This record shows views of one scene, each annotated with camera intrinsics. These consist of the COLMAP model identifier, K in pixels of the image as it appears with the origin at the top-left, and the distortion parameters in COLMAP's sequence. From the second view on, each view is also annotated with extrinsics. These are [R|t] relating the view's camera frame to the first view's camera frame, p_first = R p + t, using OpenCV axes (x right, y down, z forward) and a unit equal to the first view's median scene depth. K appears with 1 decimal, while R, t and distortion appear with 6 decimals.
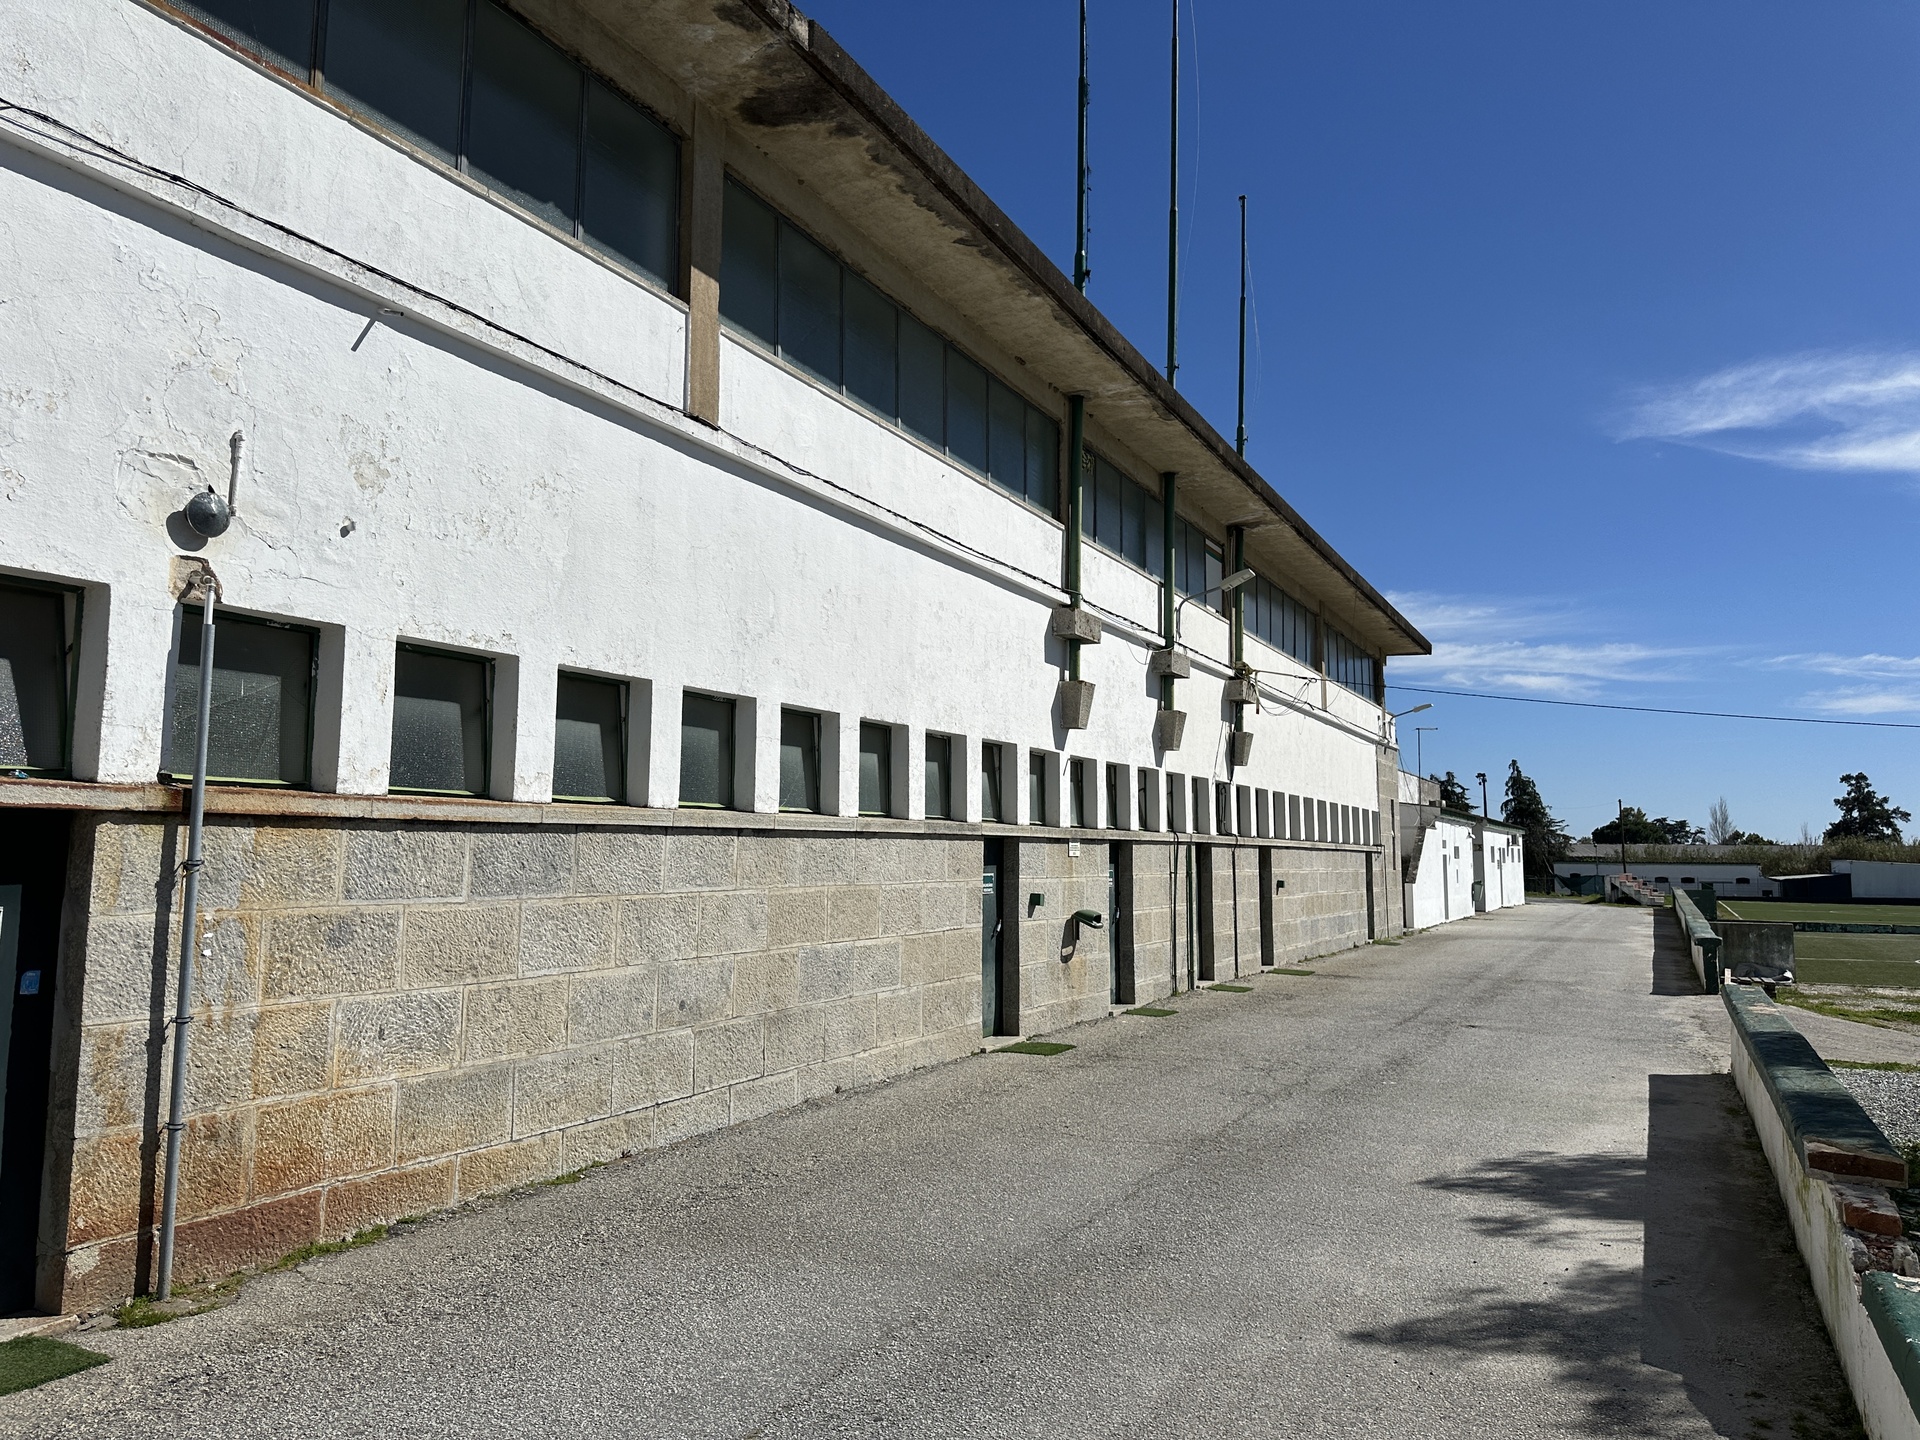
lens RADIAL K [[1329.4, 0, 959.2], [0, 1329.4, 729.9], [0, 0, 1]] dist [0.048904, -0.067364]
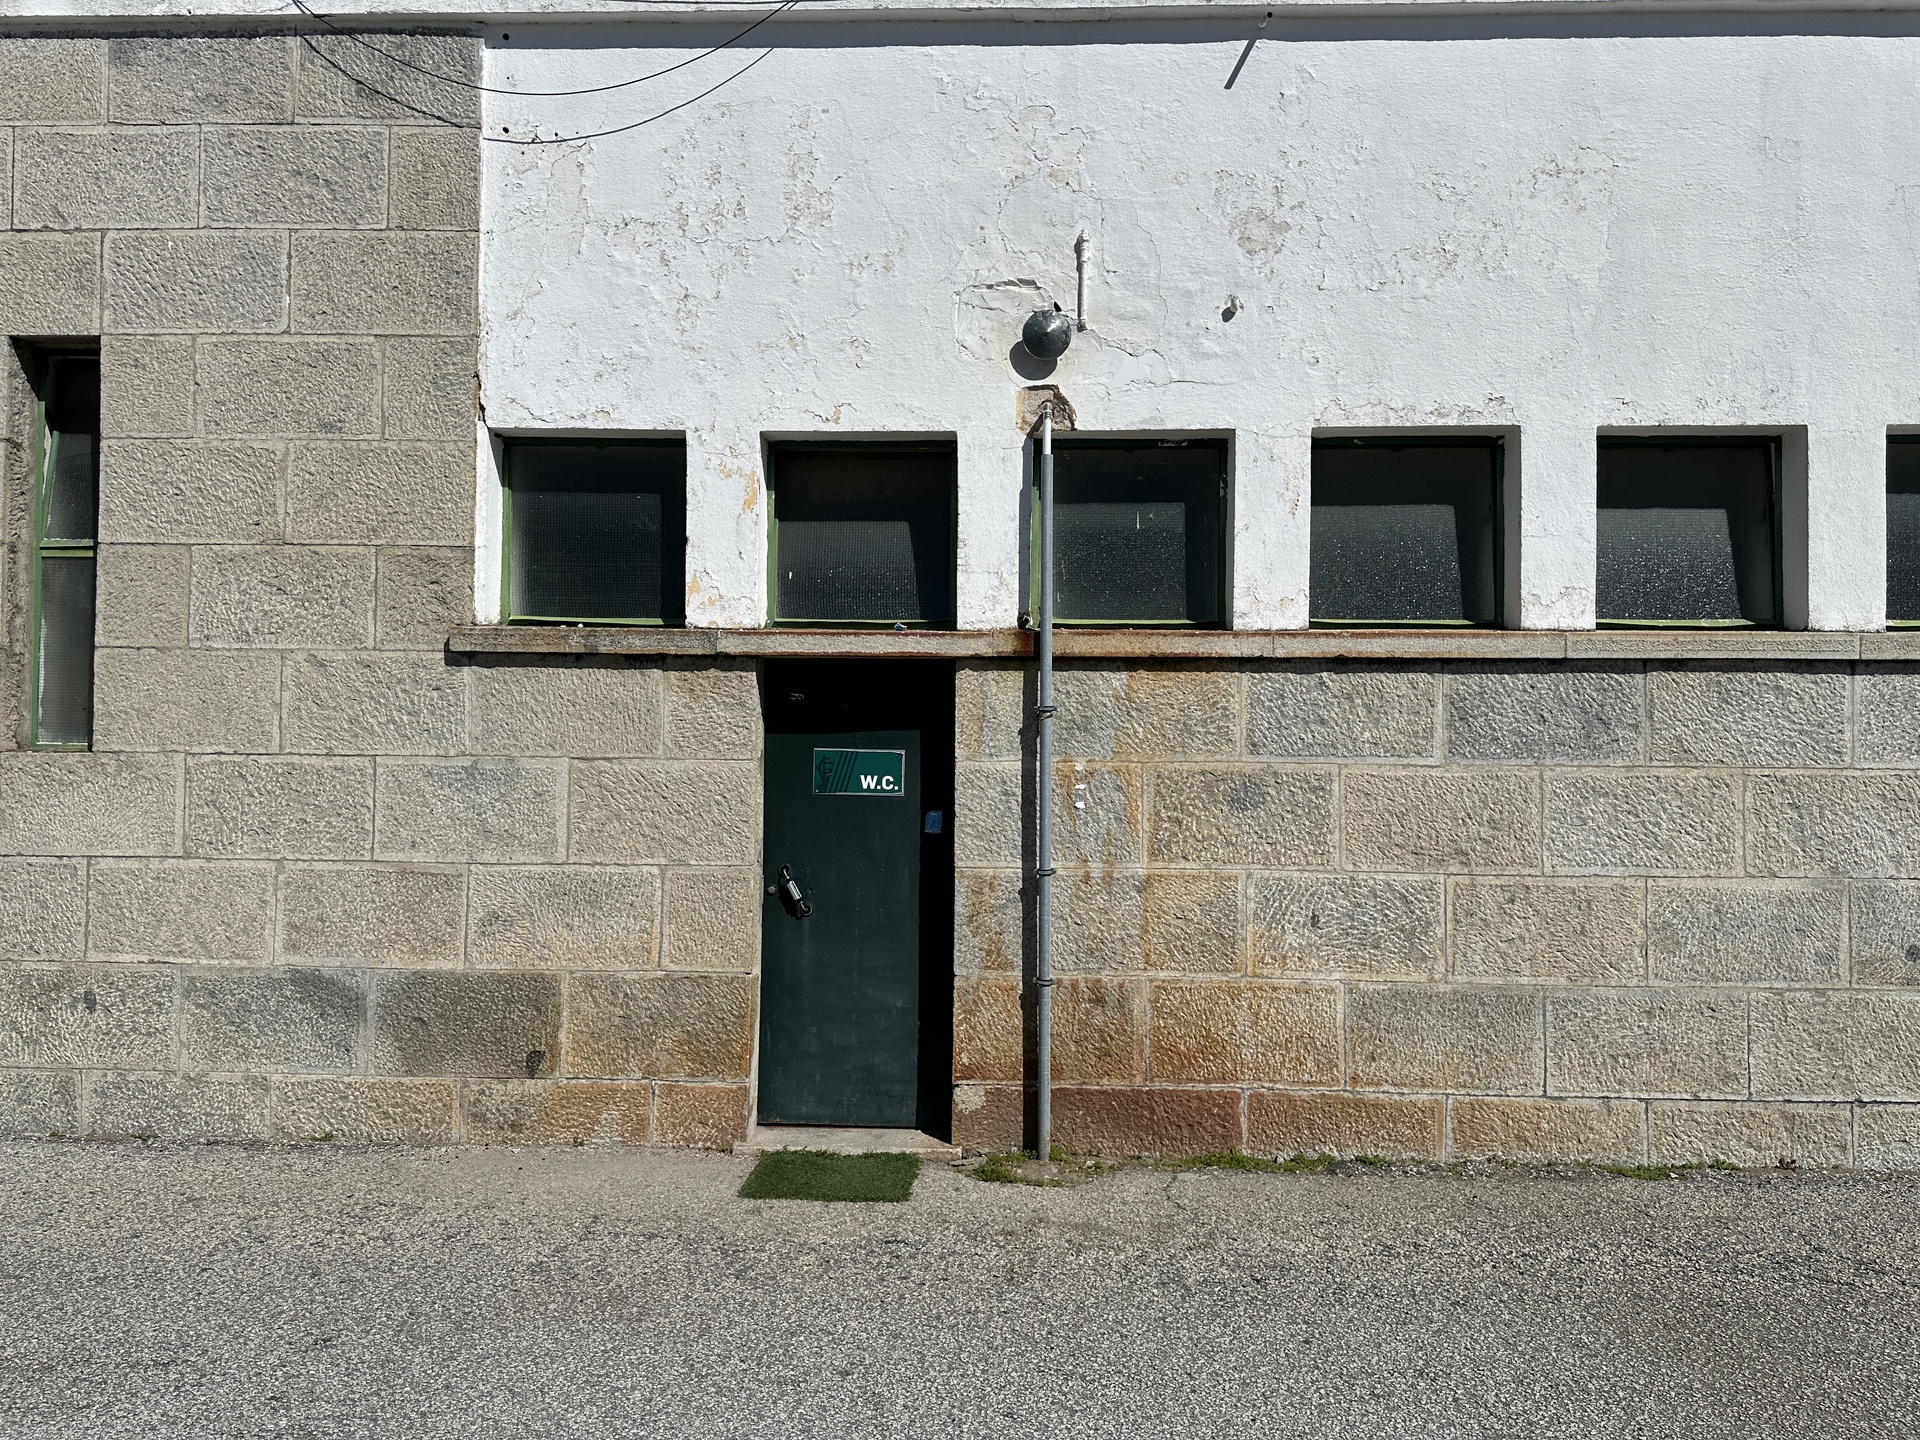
lens RADIAL K [[1329.4, 0, 886.4], [0, 1329.4, 703.4], [0, 0, 1]] dist [0.048904, -0.067364]
pose [[0.415691, -0.010453, -0.909446, 0.201946], [0.079312, 0.996541, 0.024798, 0.054323], [0.906041, -0.082439, 0.415082, 0.440277]]
